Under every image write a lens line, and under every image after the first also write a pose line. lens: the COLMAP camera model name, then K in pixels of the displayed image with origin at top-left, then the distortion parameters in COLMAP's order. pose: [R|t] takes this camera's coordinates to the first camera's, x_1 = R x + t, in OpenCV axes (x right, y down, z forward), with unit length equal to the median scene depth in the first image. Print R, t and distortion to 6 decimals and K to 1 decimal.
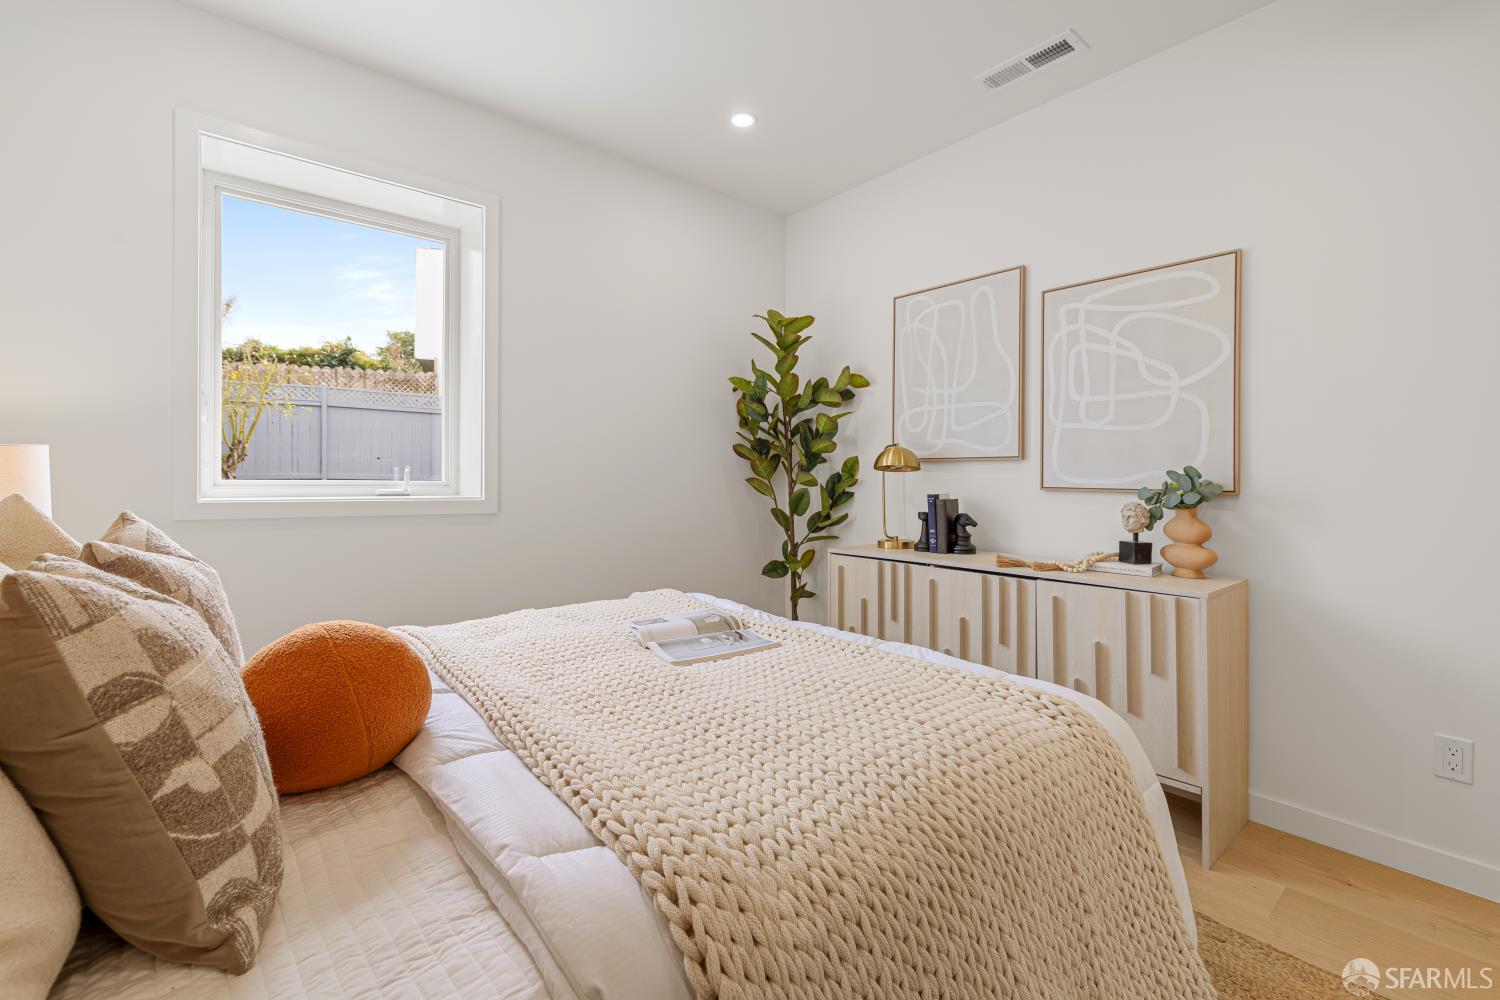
lens RADIAL K [[686.0, 0, 743.7], [0, 686.0, 485.6], [0, 0, 1]] dist [0.001768, 0.000238]
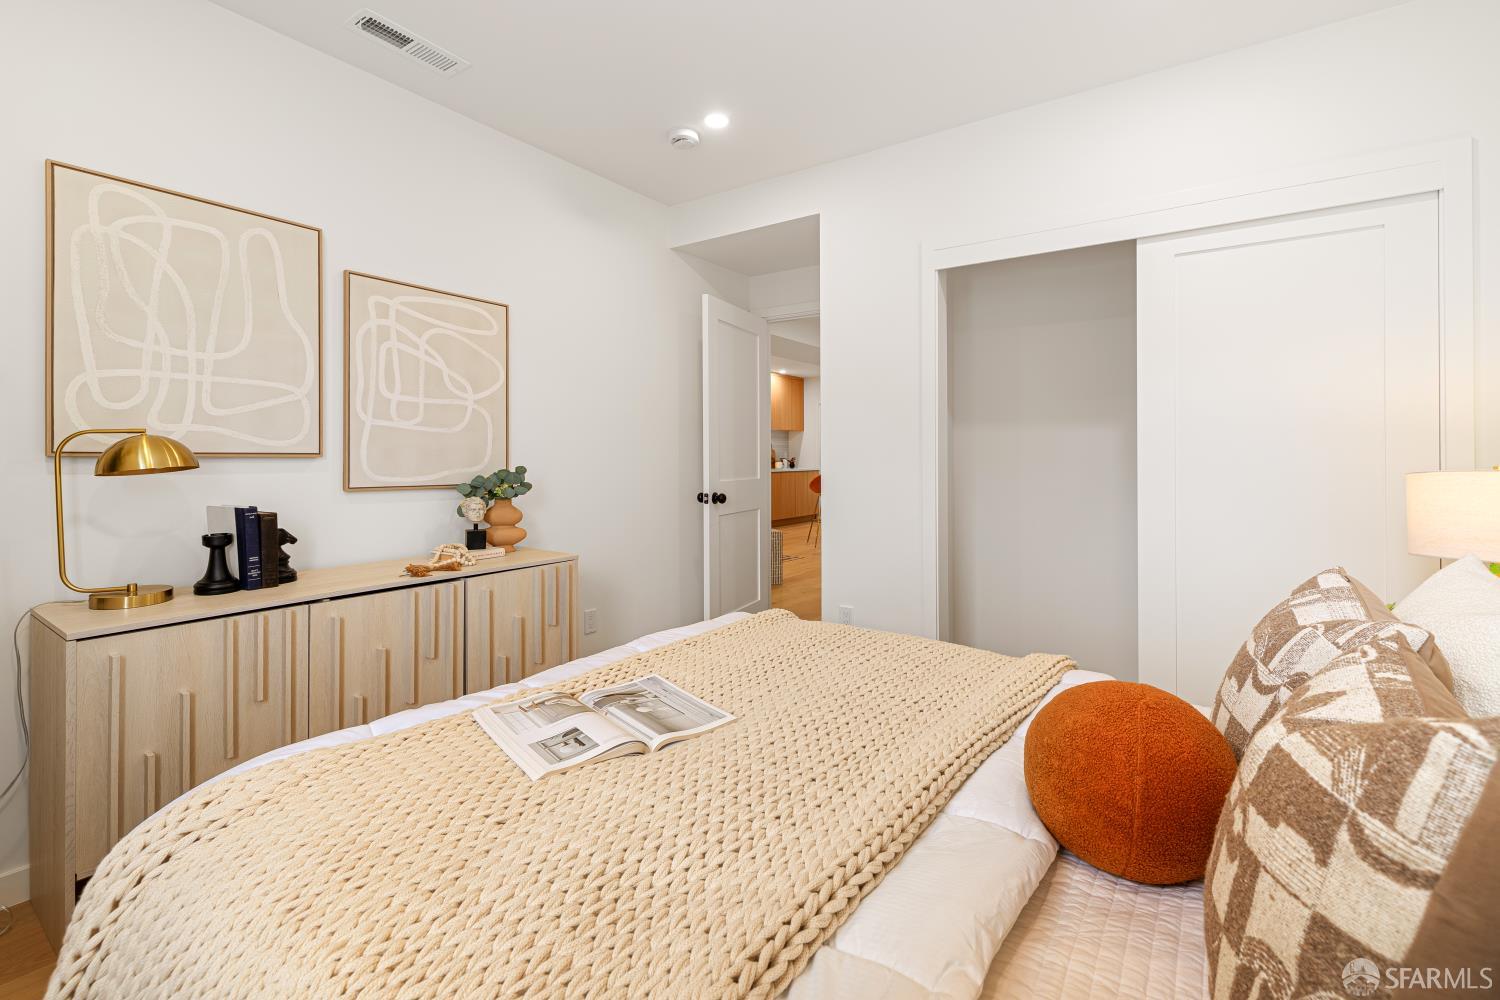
lens RADIAL K [[656.7, 0, 749.8], [0, 656.7, 446.0], [0, 0, 1]] dist [-0.000655, -0.000111]
pose [[-0.258056, 0.006196, 0.966110, -0.542520], [0.003381, 0.999979, -0.005510, -0.047279], [-0.966124, 0.001844, -0.258072, 0.726532]]
